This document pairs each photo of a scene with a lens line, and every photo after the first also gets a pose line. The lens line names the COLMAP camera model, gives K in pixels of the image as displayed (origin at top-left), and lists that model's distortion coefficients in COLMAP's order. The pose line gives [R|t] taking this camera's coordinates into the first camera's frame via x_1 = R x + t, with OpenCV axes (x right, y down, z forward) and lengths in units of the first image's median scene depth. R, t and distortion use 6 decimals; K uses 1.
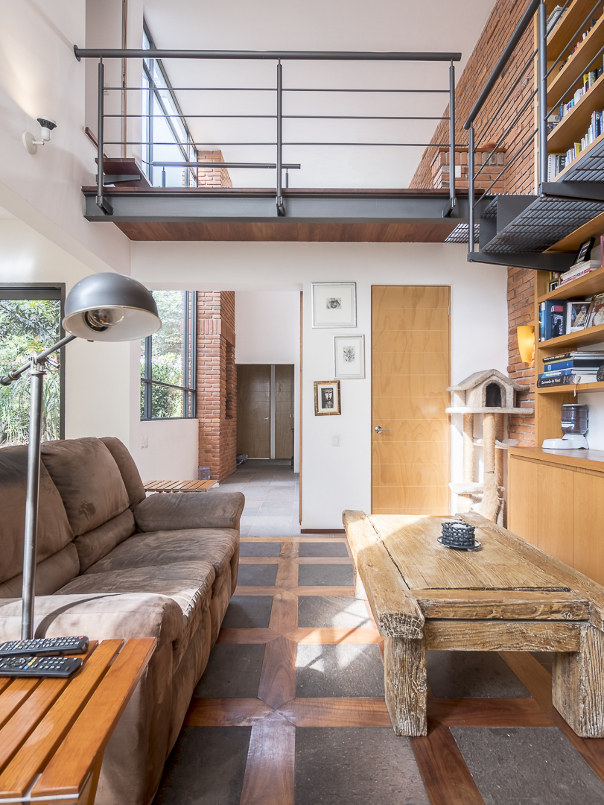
lens RADIAL K [[410.9, 0, 302.0], [0, 410.9, 402.5], [0, 0, 1]] dist [0.001101, 0.000177]
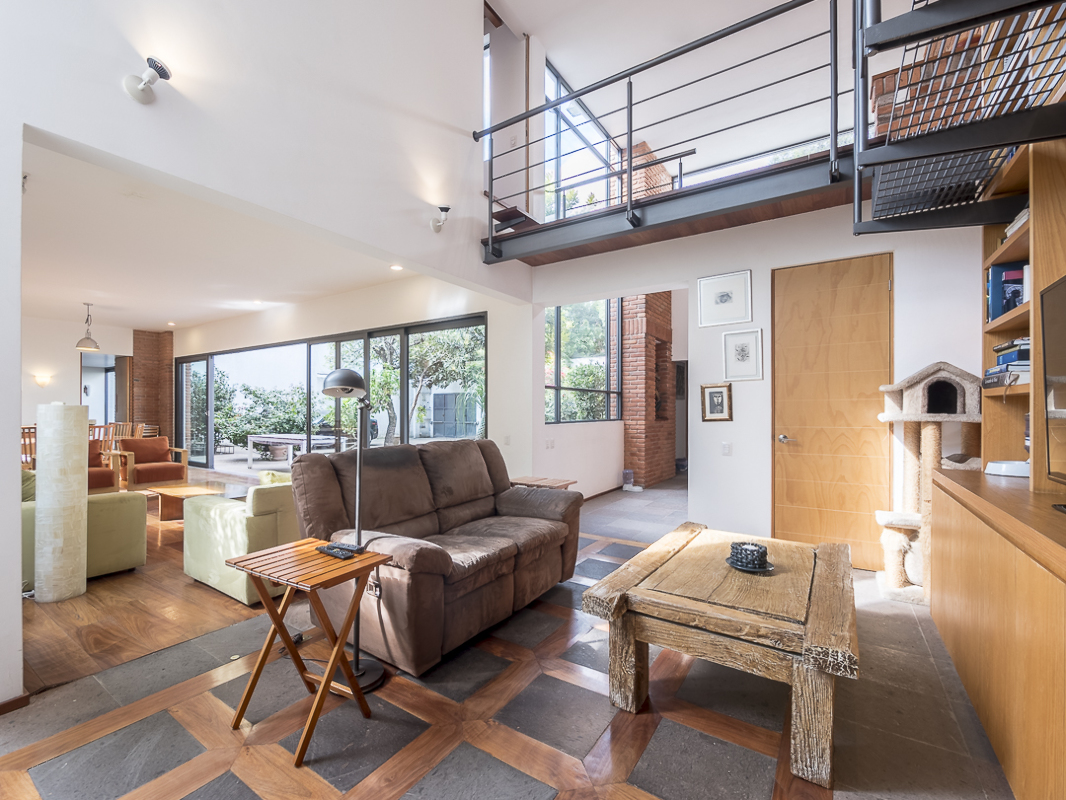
lens RADIAL K [[459.2, 0, 533.0], [0, 459.2, 400.0], [0, 0, 1]] dist [-0.002907, 0.000073]
pose [[0.837058, -0.013982, -0.546935, 0.307586], [0.016350, 0.999866, -0.000538, -0.024848], [0.546869, -0.008492, 0.837175, -0.083745]]
